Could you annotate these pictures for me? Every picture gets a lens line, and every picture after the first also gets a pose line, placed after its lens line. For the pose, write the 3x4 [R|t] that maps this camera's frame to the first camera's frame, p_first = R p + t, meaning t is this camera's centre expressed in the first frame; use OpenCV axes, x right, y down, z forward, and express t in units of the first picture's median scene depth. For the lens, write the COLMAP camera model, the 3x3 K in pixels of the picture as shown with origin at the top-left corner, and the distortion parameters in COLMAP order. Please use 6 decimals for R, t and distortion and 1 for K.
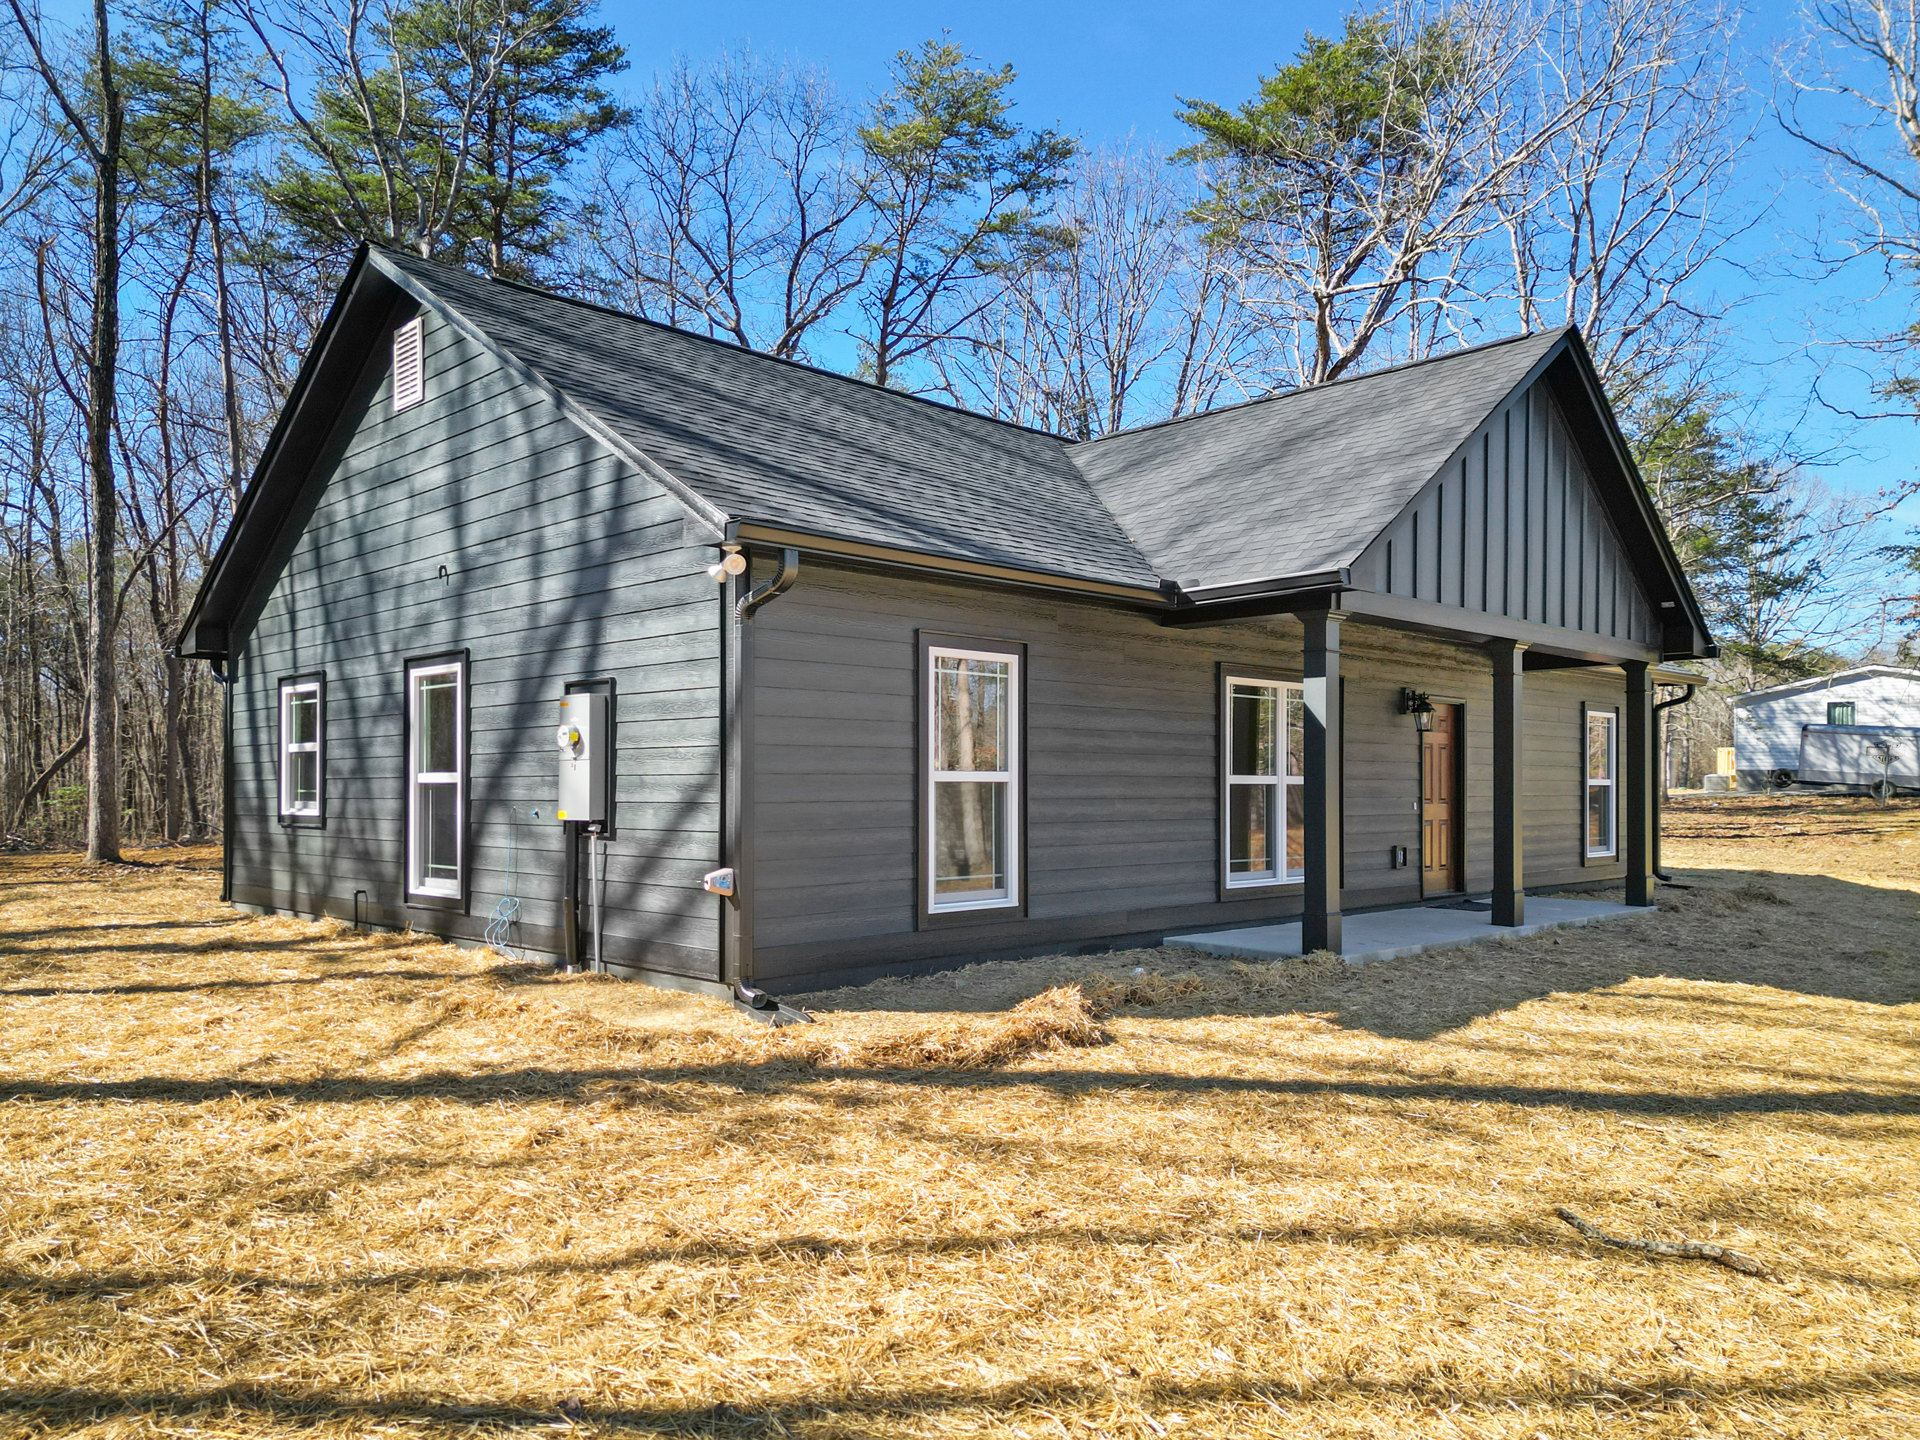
lens RADIAL K [[1361.0, 0, 957.2], [0, 1361.0, 748.8], [0, 0, 1]] dist [0.042404, -0.003041]
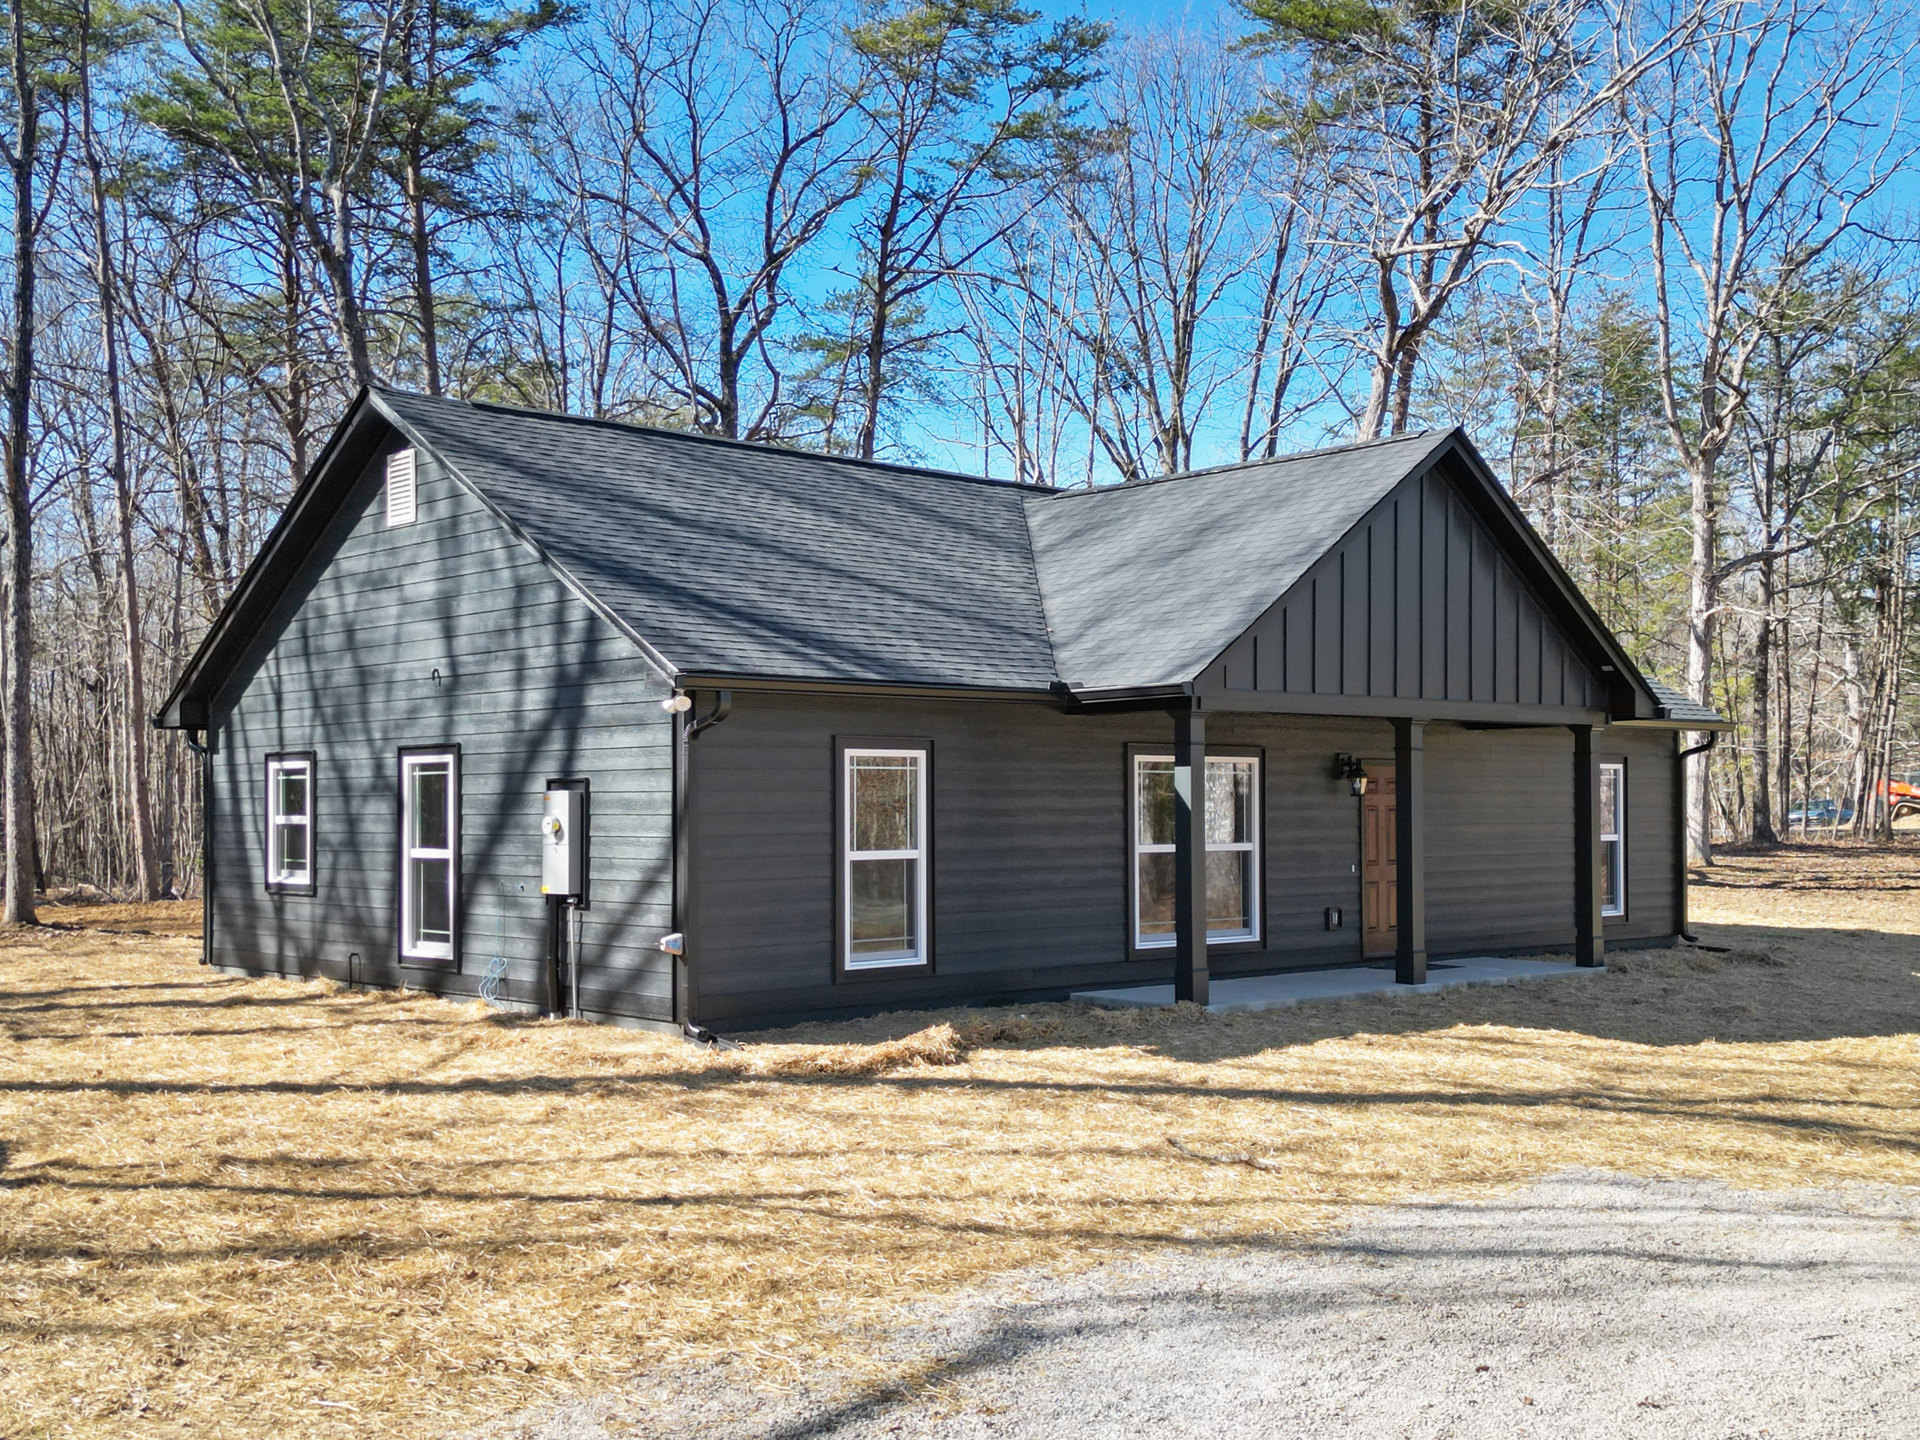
lens RADIAL K [[2010.1, 0, 960.0], [0, 2010.1, 720.0], [0, 0, 1]] dist [0.123434, -0.286654]
pose [[0.999229, -0.006303, -0.038757, 0.132830], [0.005771, 0.999888, -0.013832, -0.066086], [0.038840, 0.013597, 0.999153, -0.690789]]
